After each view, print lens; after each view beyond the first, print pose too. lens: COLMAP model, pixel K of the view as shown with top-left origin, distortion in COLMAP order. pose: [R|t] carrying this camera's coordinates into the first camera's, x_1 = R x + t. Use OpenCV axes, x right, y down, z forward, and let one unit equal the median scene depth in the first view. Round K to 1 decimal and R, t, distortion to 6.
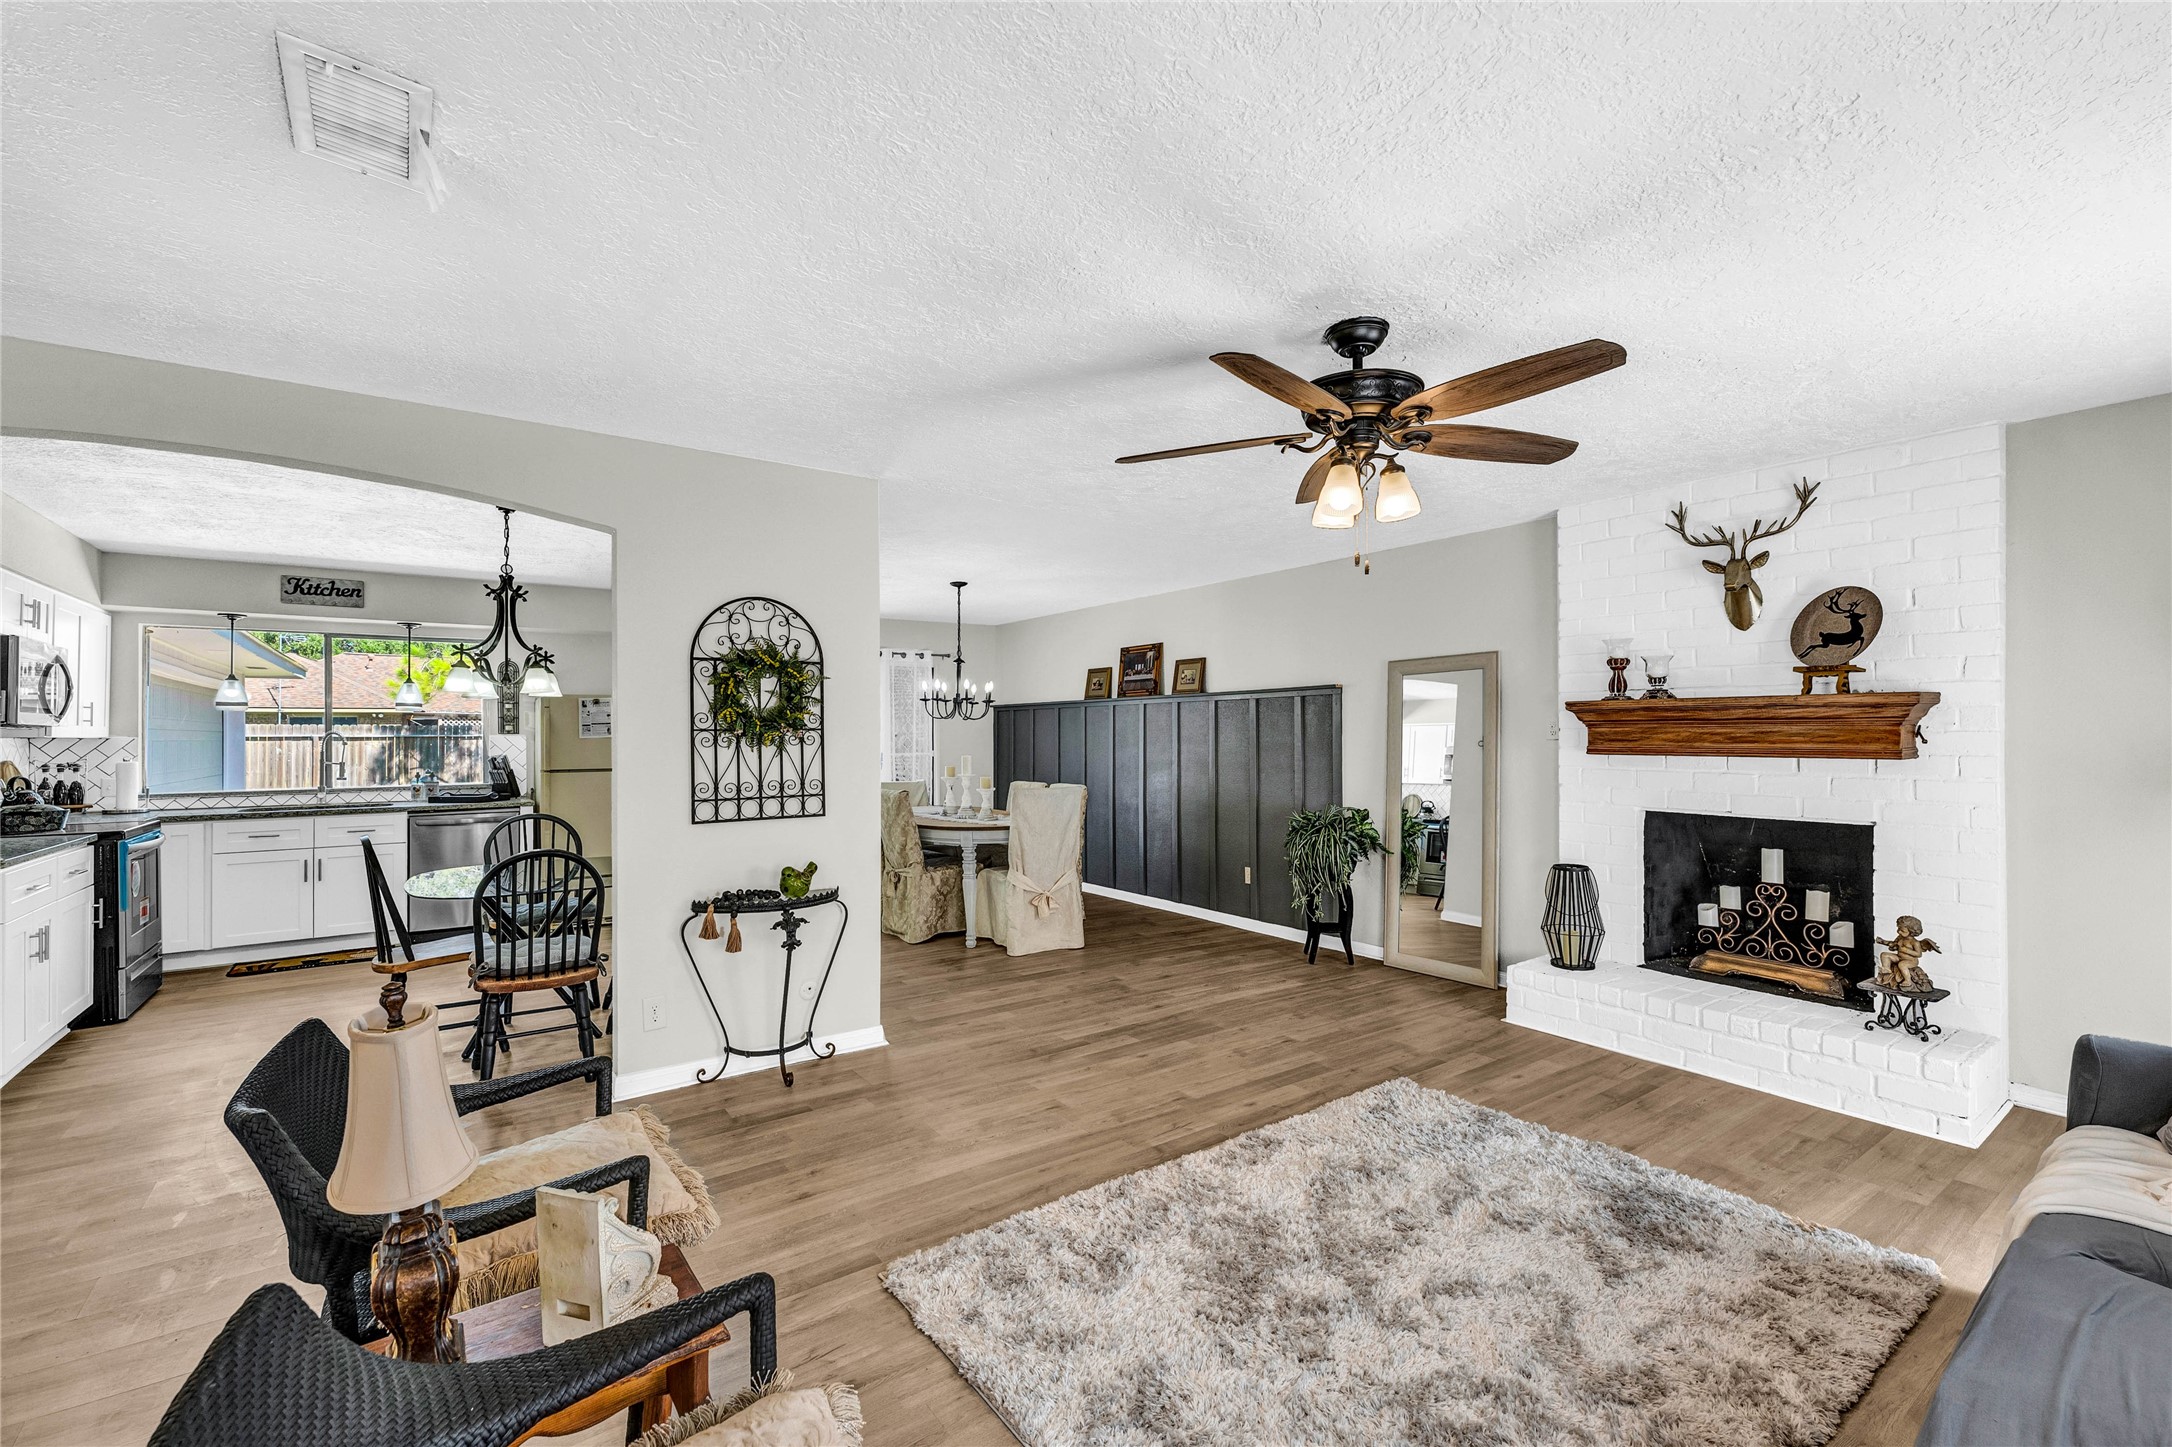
lens RADIAL K [[899.2, 0, 1096.1], [0, 899.2, 739.6], [0, 0, 1]] dist [0.003045, -0.000498]
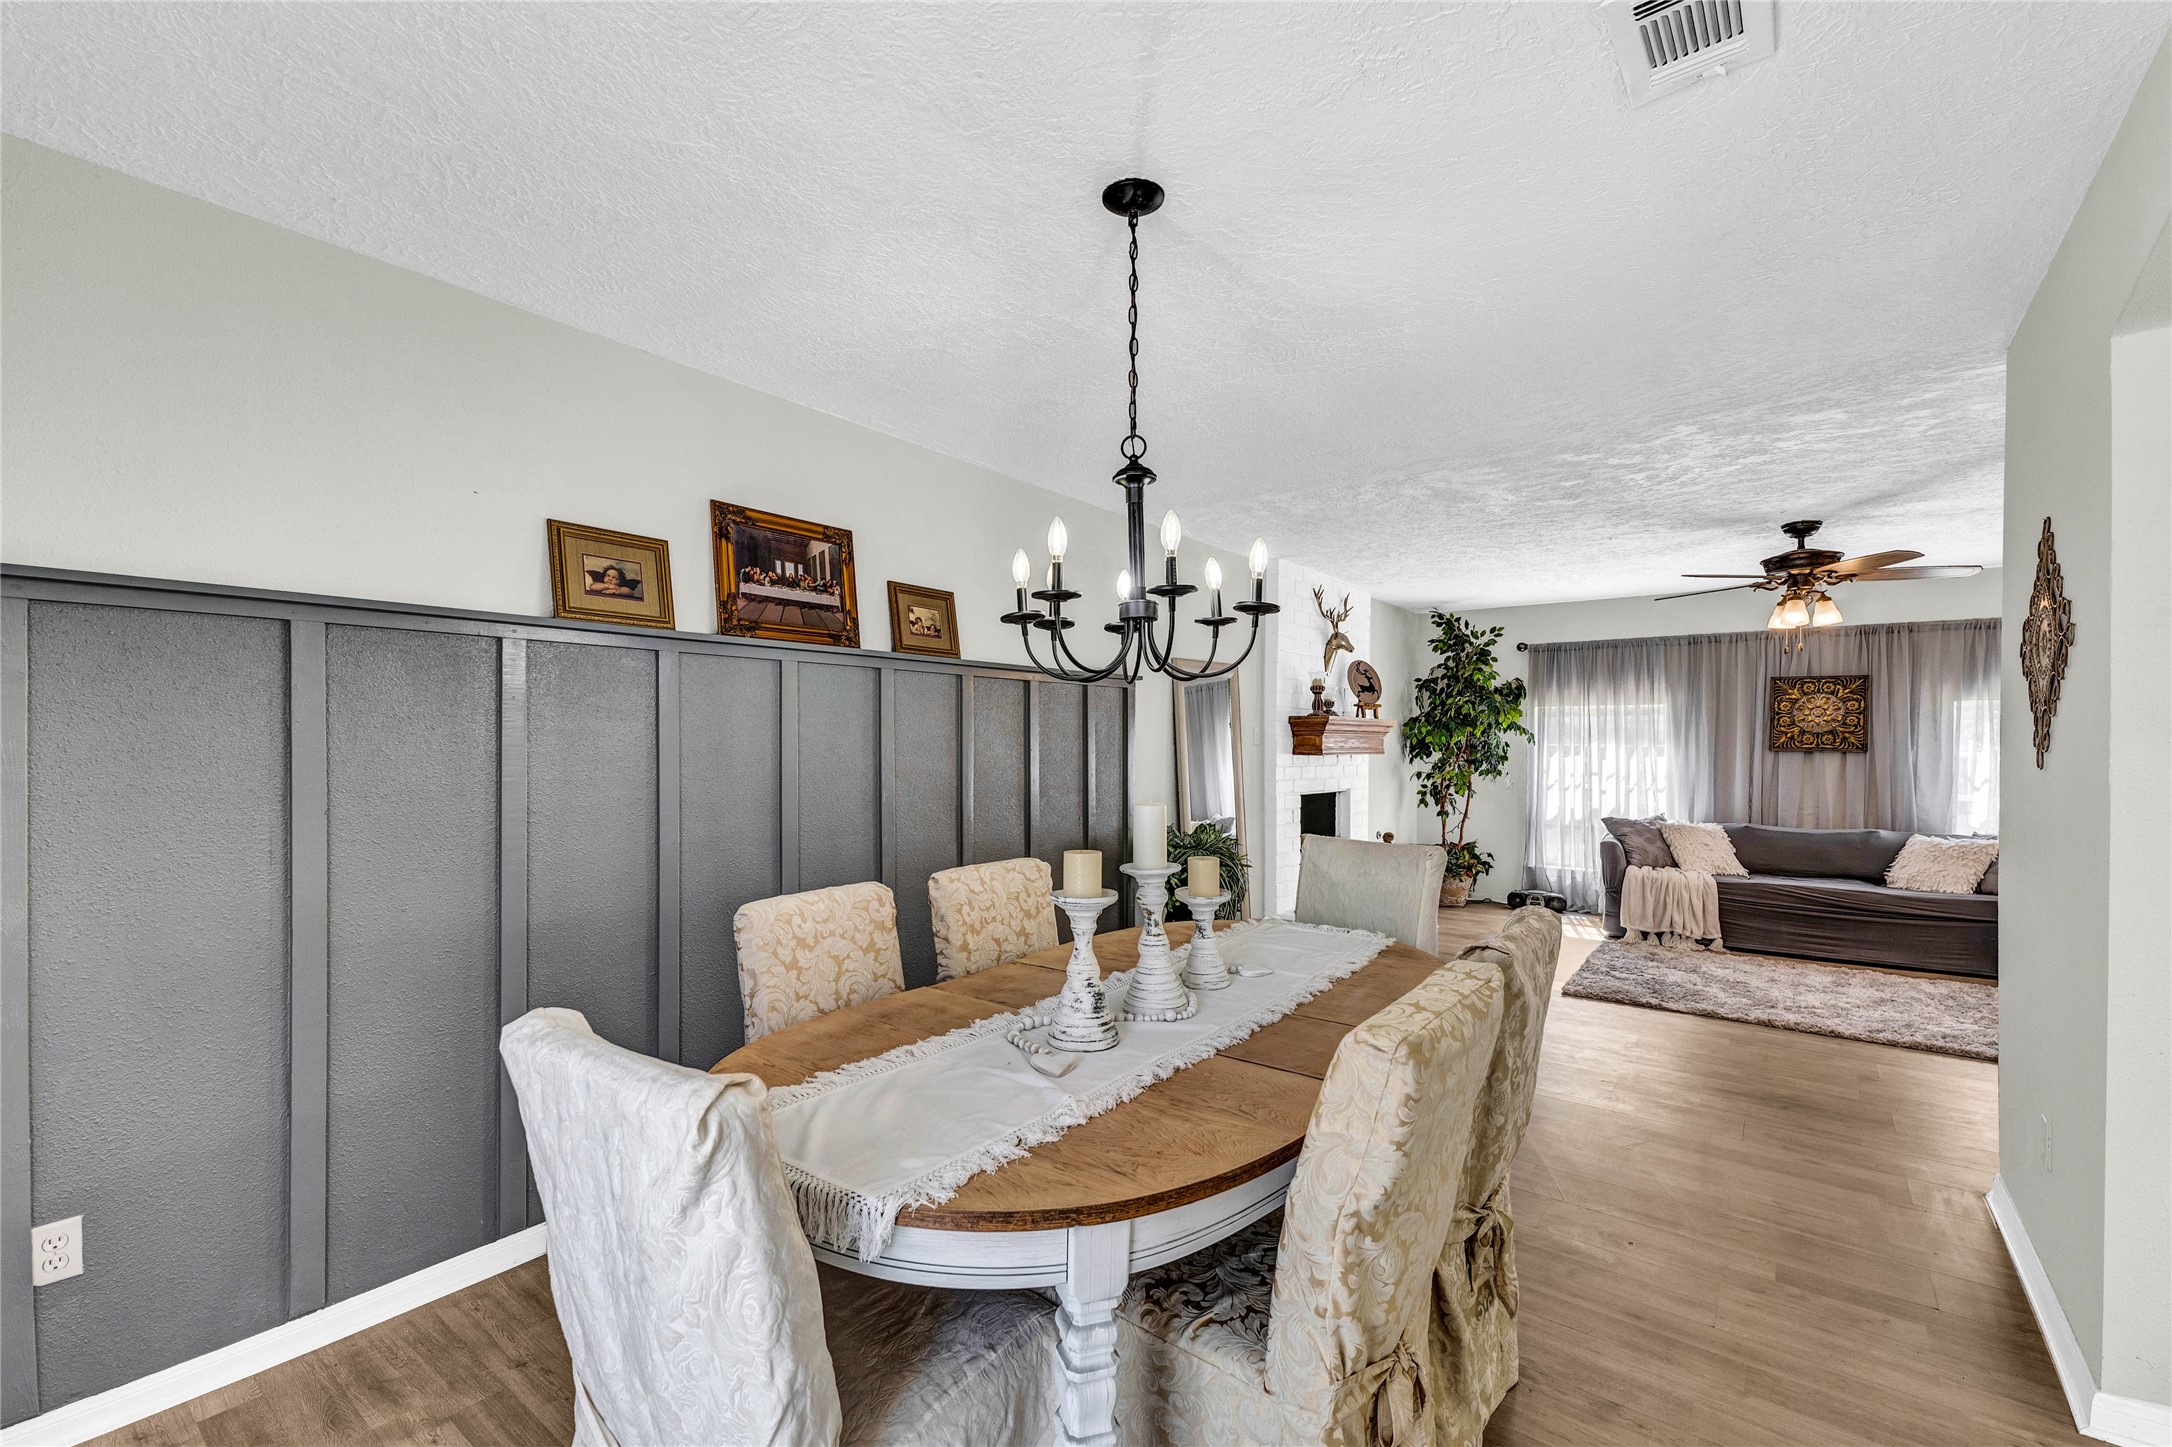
lens RADIAL K [[899.2, 0, 1083.8], [0, 899.2, 737.8], [0, 0, 1]] dist [0.003045, -0.000498]
pose [[-0.273890, 0.003644, 0.961754, -0.742990], [0.001406, 0.999993, -0.003389, -0.005642], [-0.961760, 0.000424, -0.273893, 1.917569]]
